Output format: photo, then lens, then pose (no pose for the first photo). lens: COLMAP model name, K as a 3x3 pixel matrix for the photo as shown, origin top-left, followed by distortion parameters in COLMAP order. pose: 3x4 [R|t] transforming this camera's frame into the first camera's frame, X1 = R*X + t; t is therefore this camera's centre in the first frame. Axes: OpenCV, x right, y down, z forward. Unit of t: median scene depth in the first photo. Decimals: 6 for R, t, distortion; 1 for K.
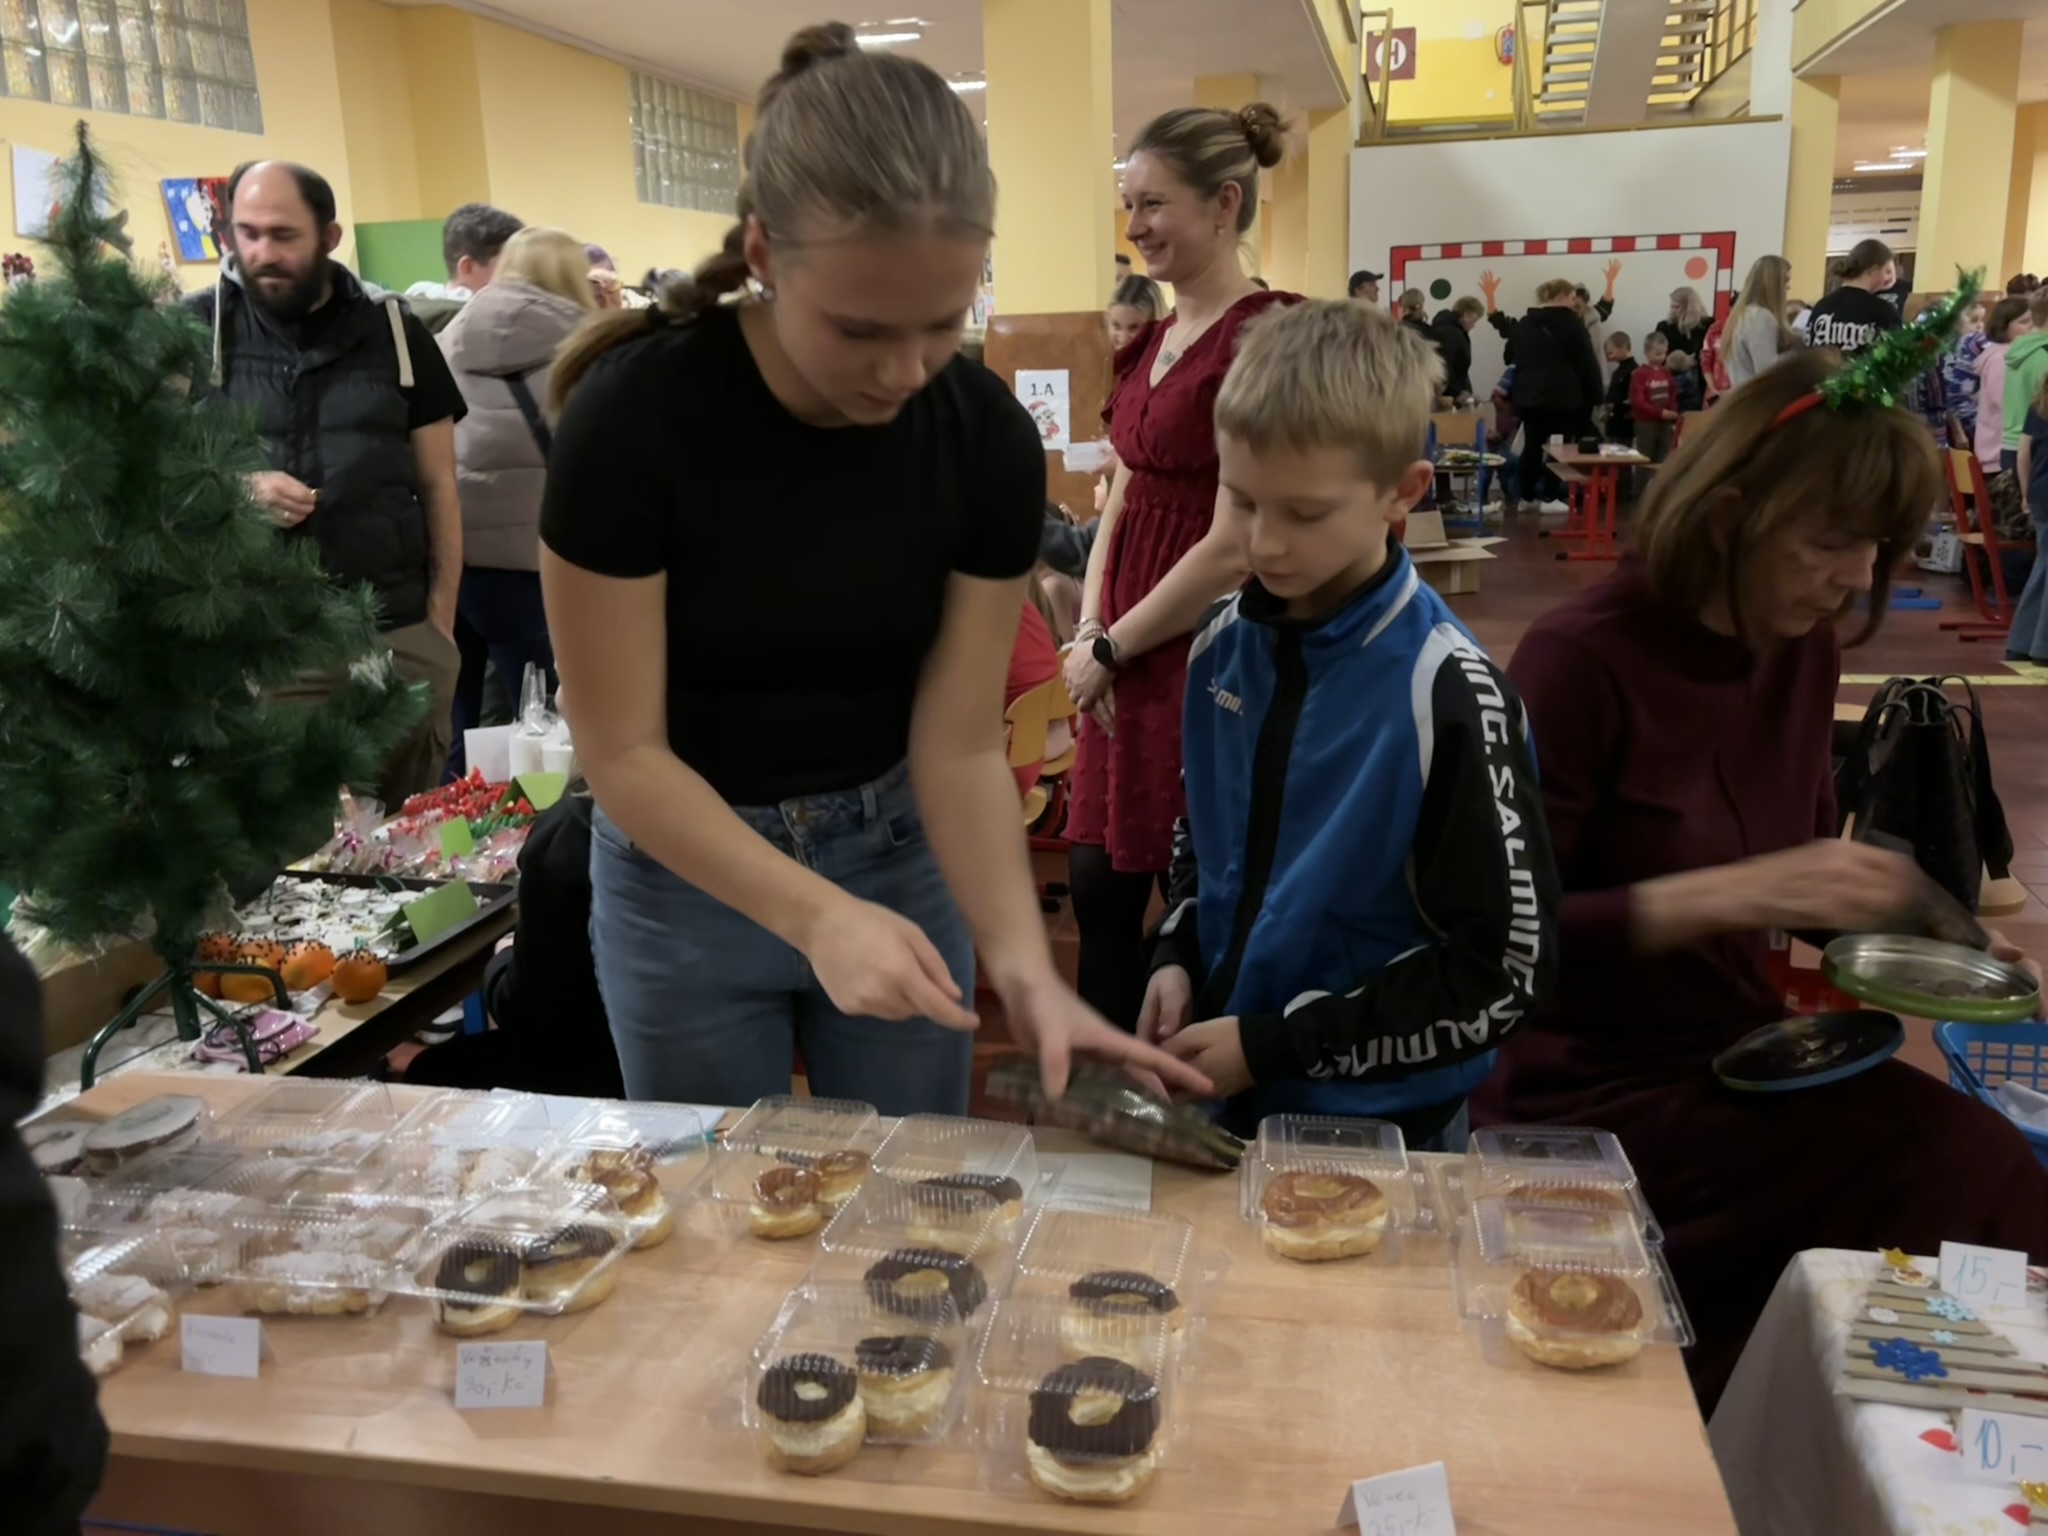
lens RADIAL K [[1700.6, 0, 1025.7], [0, 1700.6, 748.9], [0, 0, 1]] dist [0.030192, 0.008119]
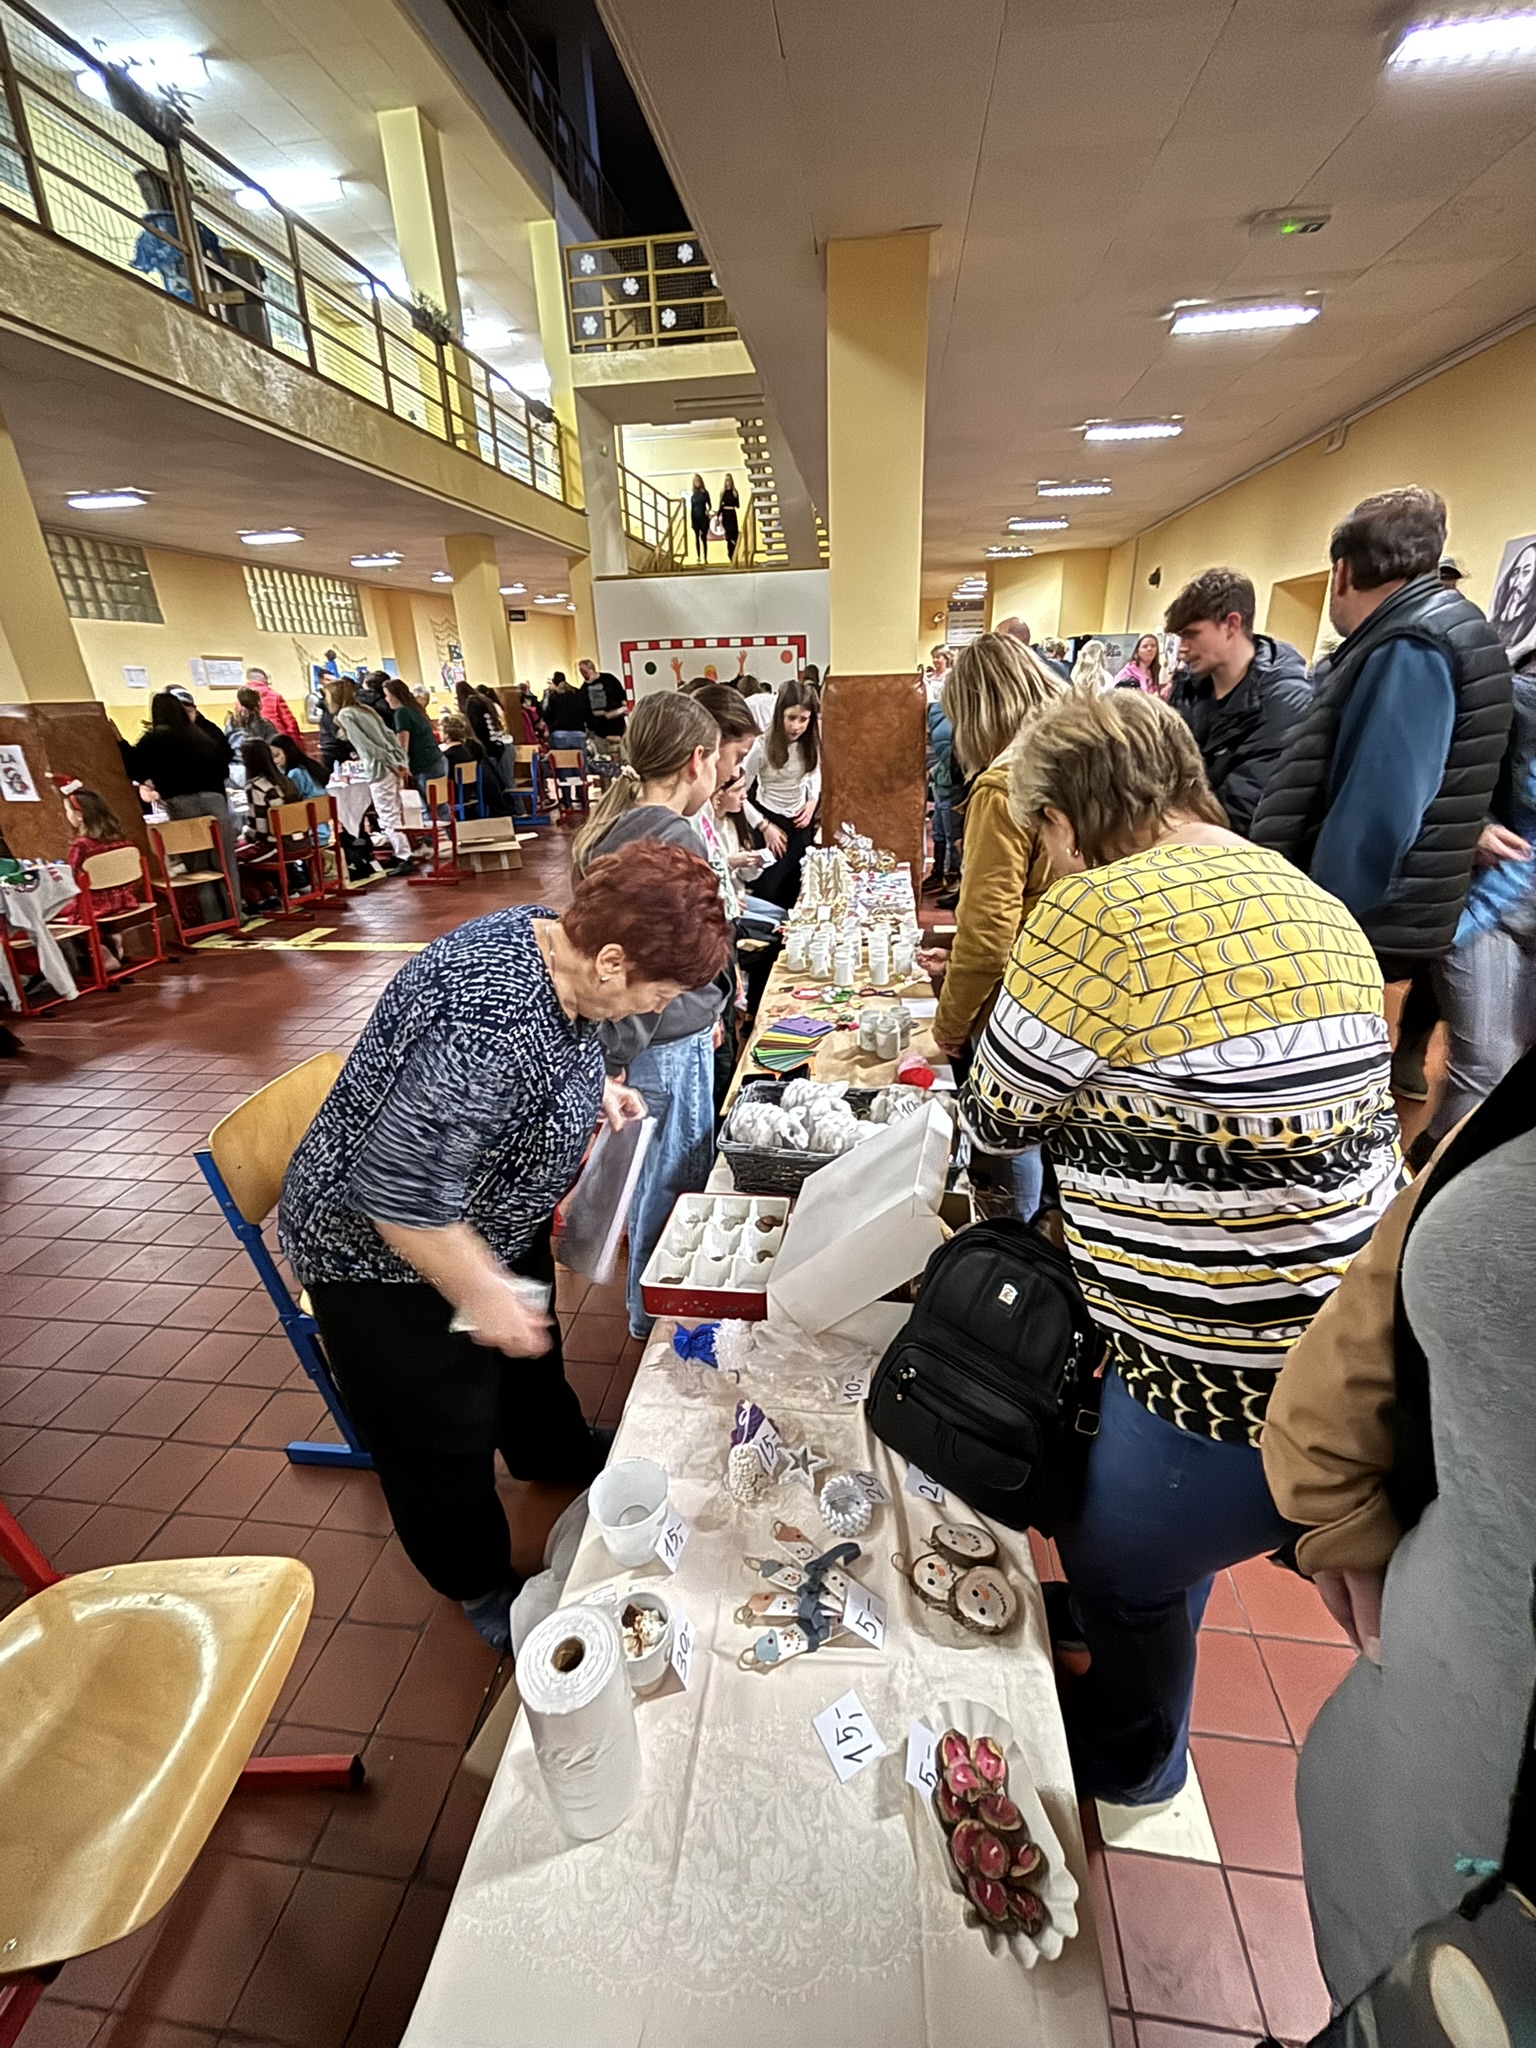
lens RADIAL K [[816.4, 0, 780.3], [0, 816.4, 1011.4], [0, 0, 1]] dist [-0.000282, 0.005385]
pose [[0.995127, -0.039105, 0.090515, 0.295129], [0.025211, 0.988389, 0.149839, -0.045149], [-0.095324, -0.146827, 0.984558, 0.116840]]
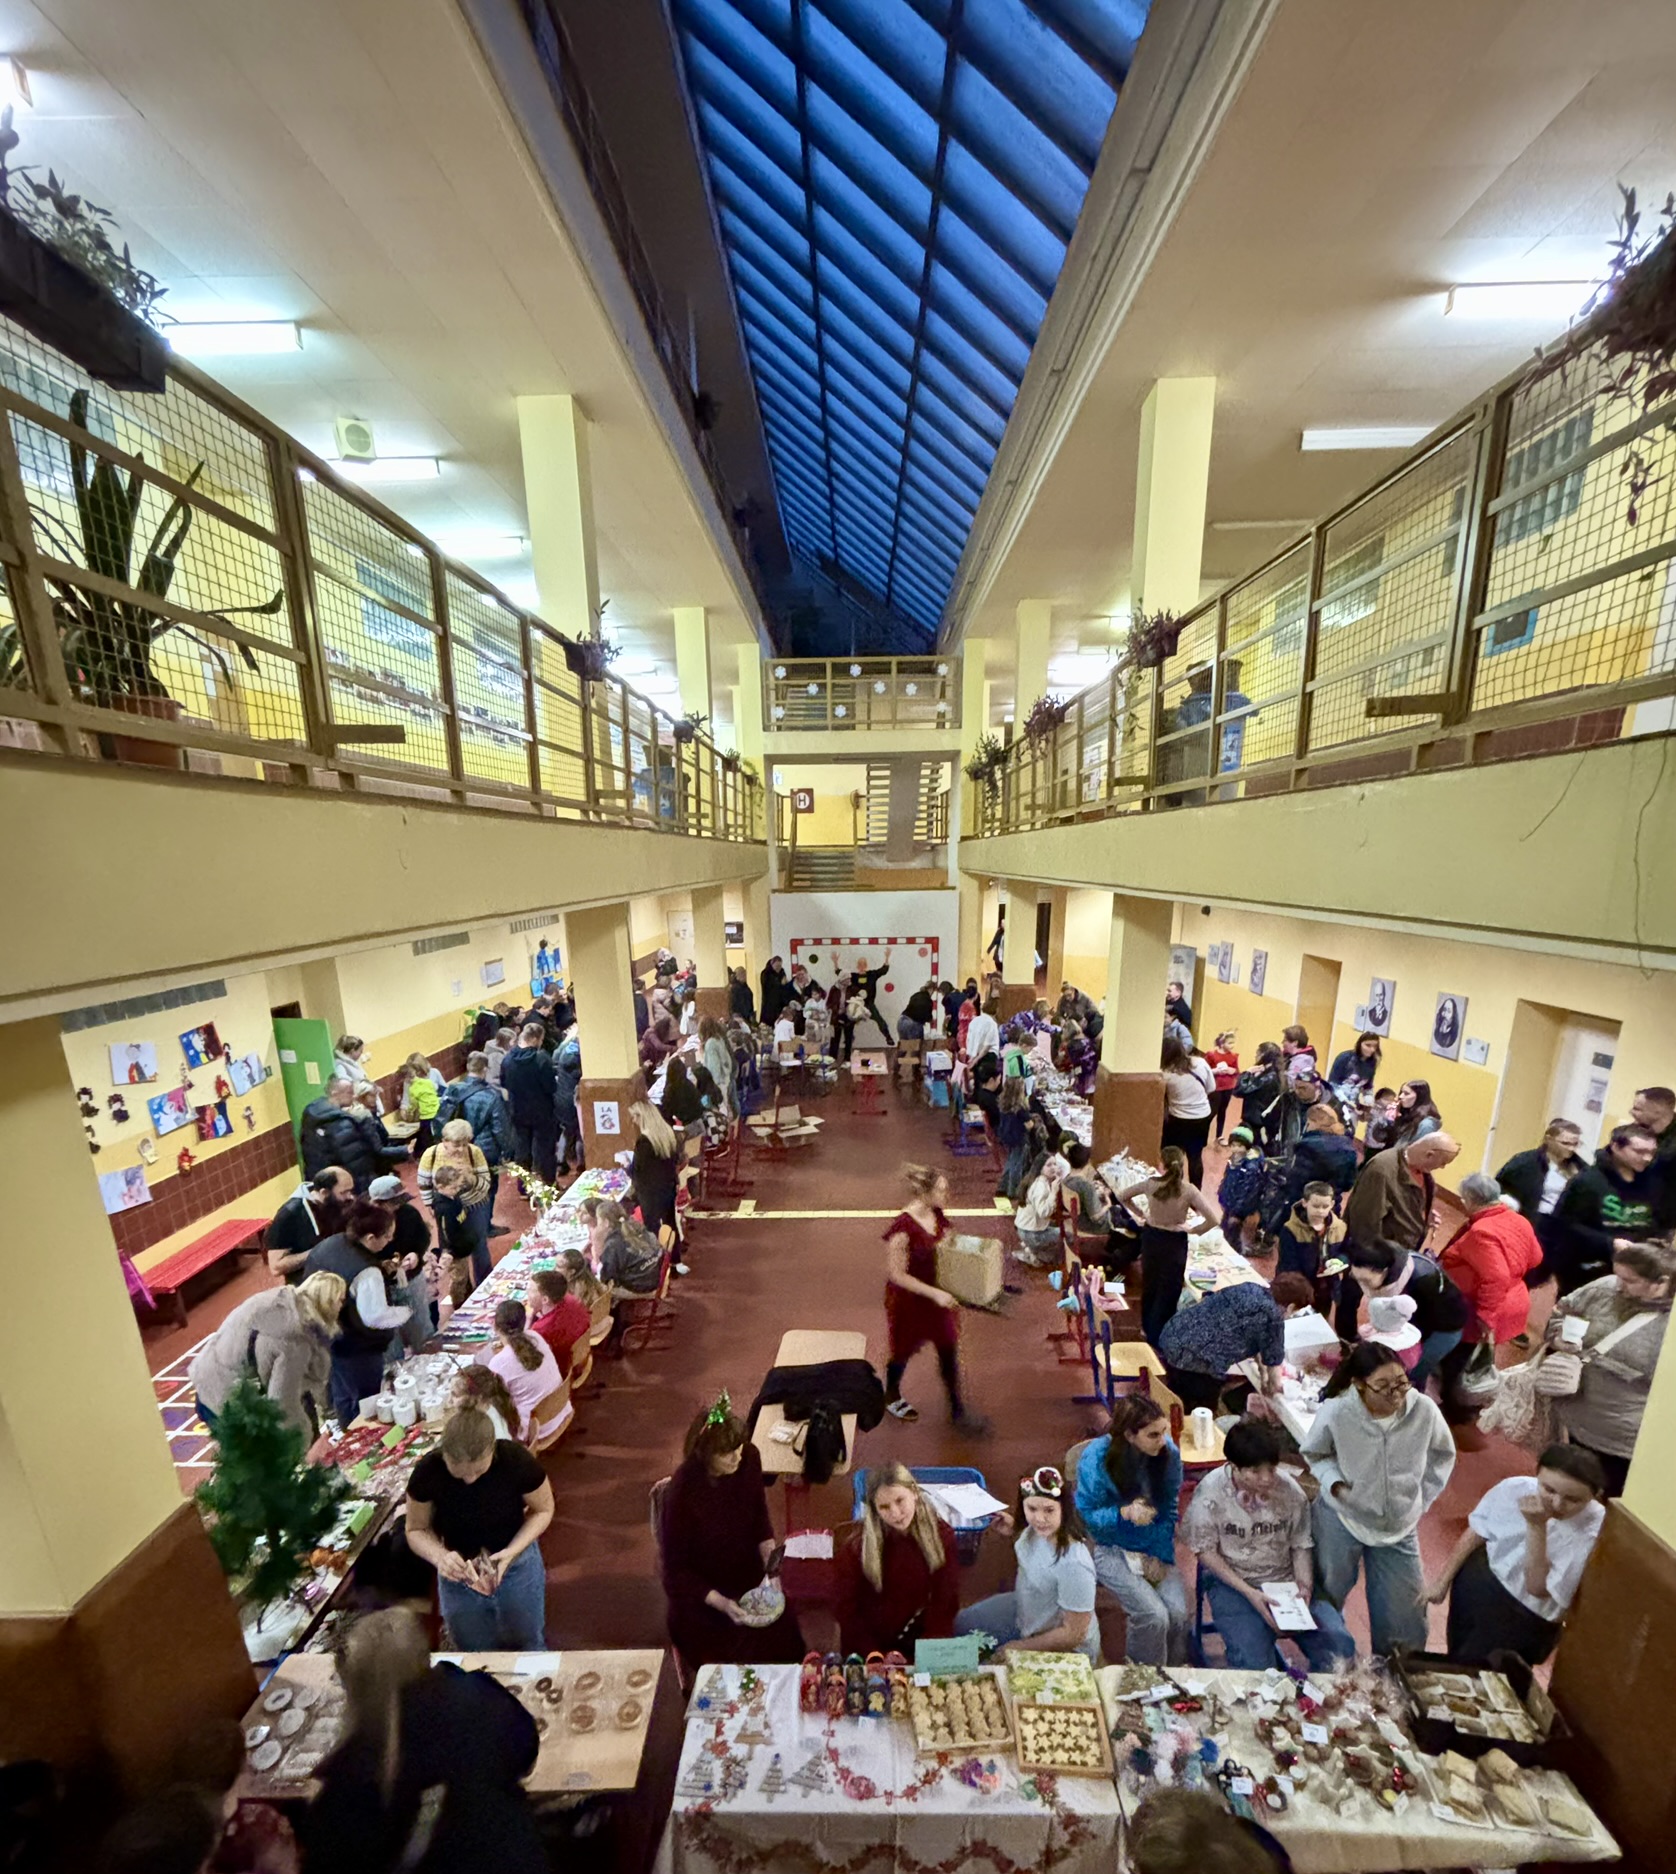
lens RADIAL K [[894.3, 0, 837.5], [0, 894.3, 1119.6], [0, 0, 1]] dist [0.001025, 0.000820]
pose [[0.978530, -0.041792, 0.201823, 0.035957], [0.031588, 0.998067, 0.053520, -0.128593], [-0.203669, -0.045996, 0.977959, -0.132828]]
